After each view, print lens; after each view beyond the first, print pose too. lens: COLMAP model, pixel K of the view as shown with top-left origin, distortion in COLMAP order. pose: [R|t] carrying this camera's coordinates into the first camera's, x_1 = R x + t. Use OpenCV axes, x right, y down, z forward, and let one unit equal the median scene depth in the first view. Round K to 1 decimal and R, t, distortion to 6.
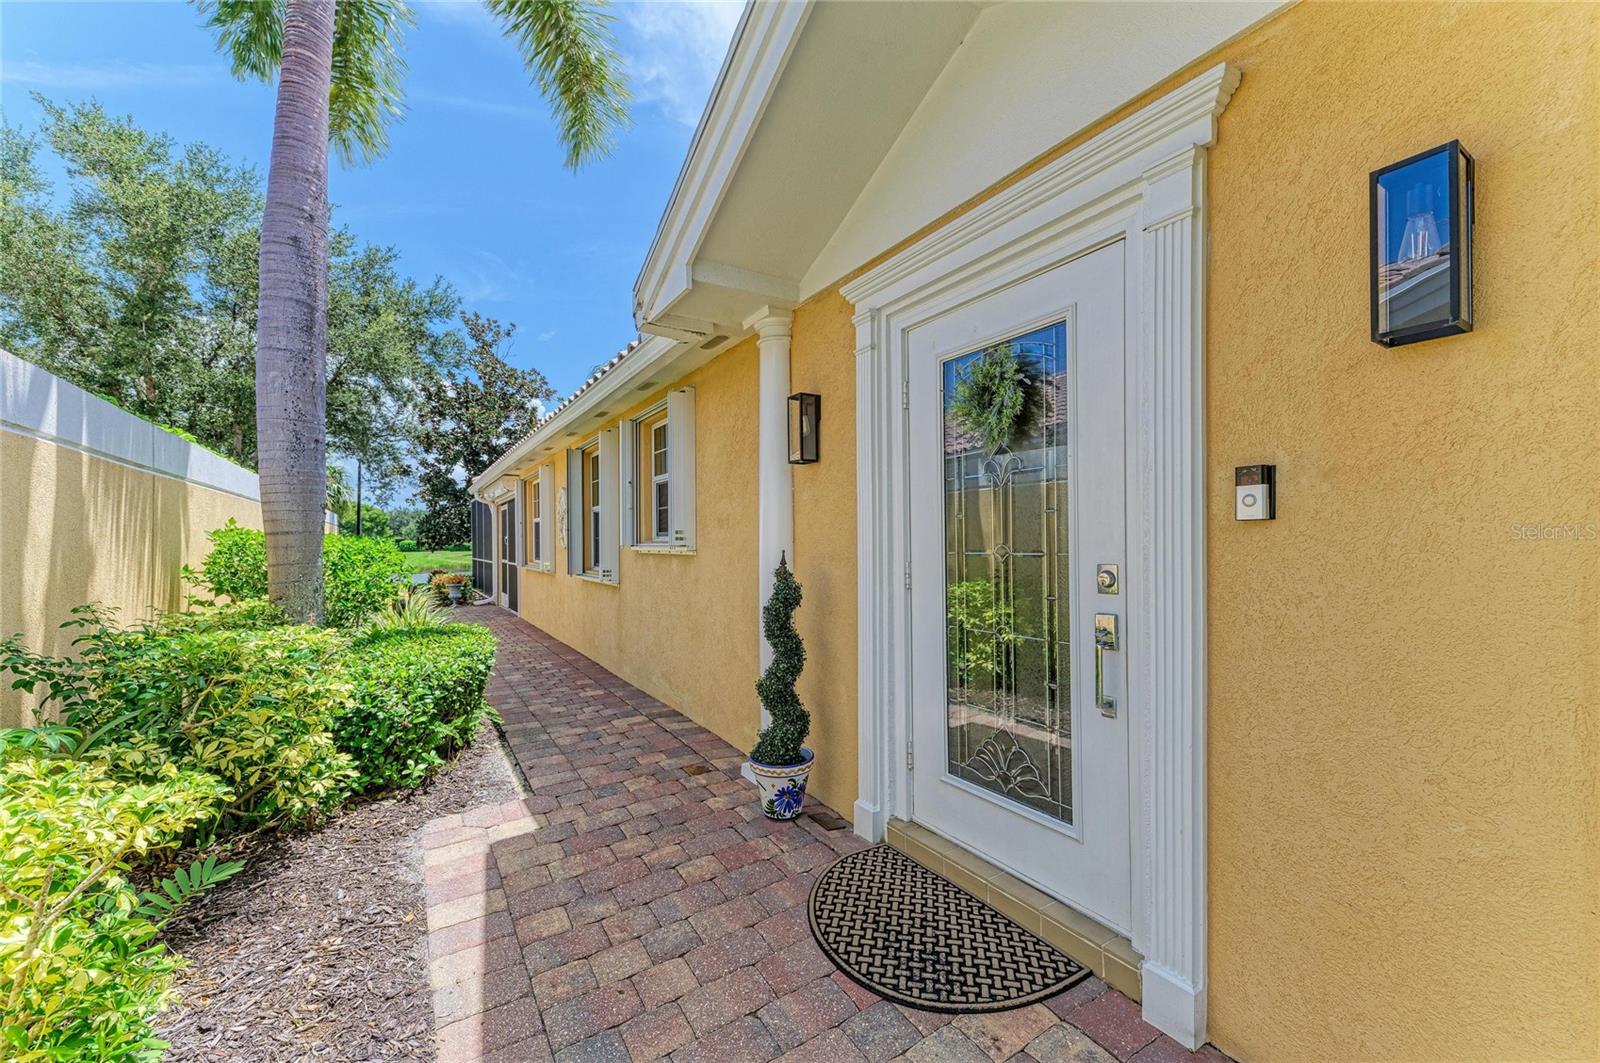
lens RADIAL K [[645.5, 0, 793.3], [0, 645.5, 535.0], [0, 0, 1]] dist [0.000619, -0.000033]
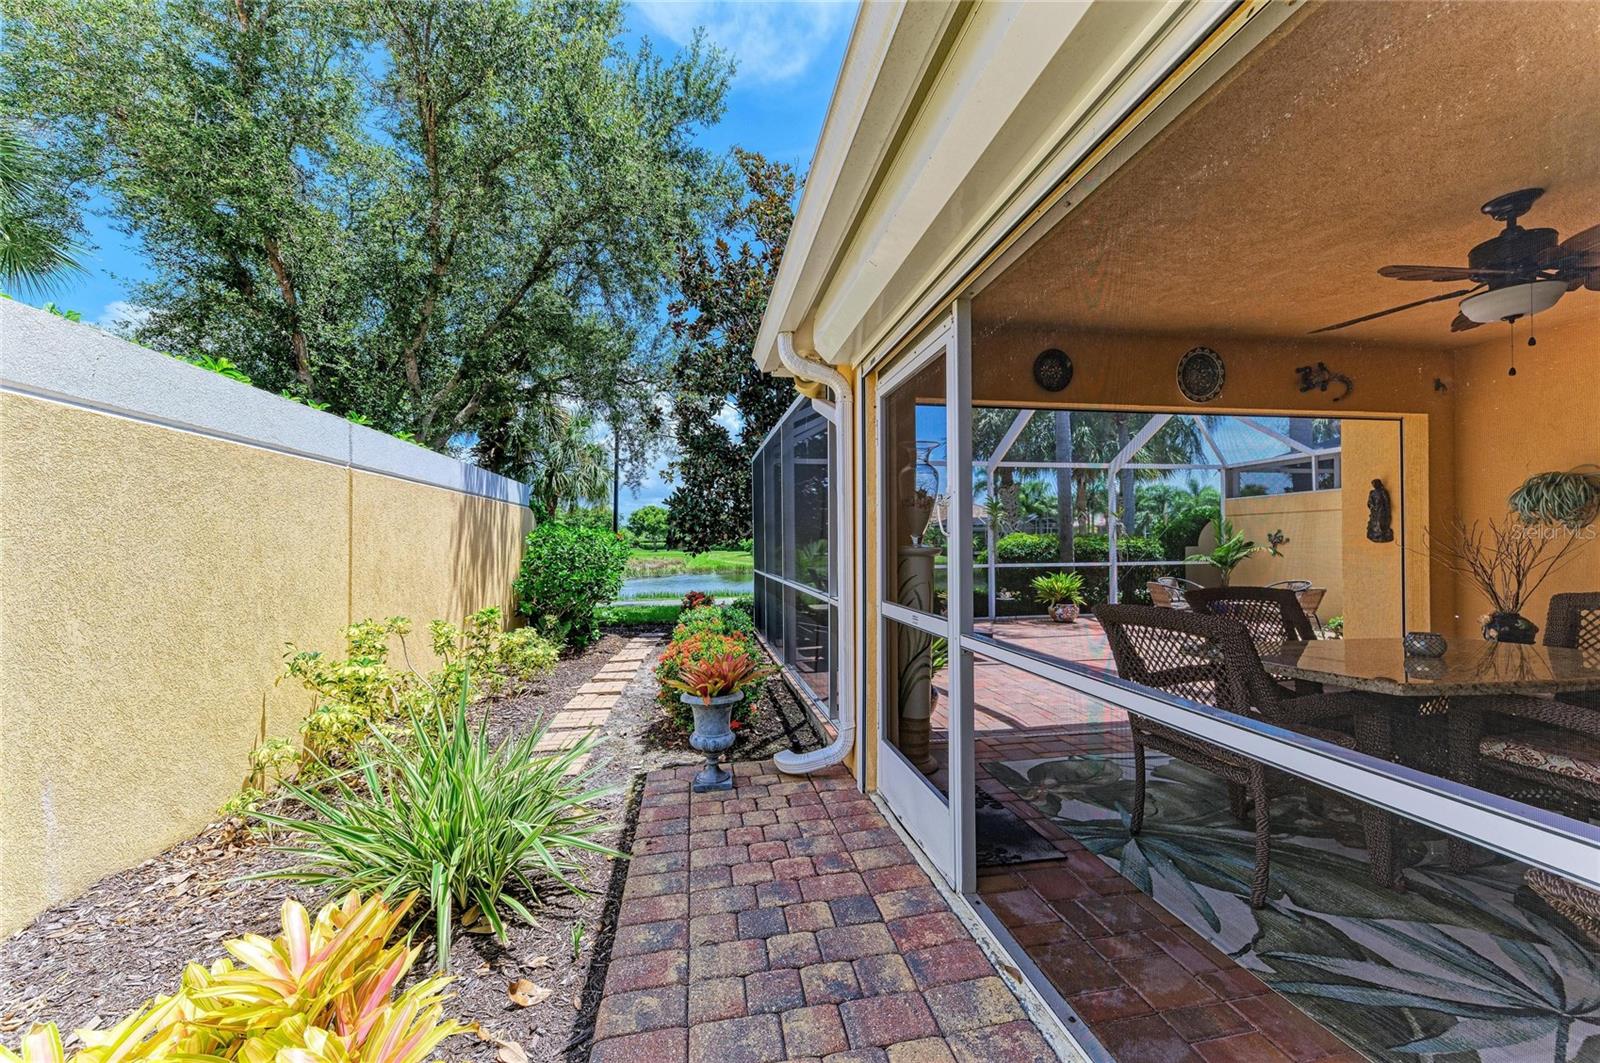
lens RADIAL K [[645.5, 0, 801.1], [0, 645.5, 534.2], [0, 0, 1]] dist [0.000619, -0.000033]
pose [[0.930977, 0.002837, -0.365066, -0.242377], [-0.002531, 0.999996, 0.001317, 0.006057], [0.365068, -0.000303, 0.930981, 0.471371]]
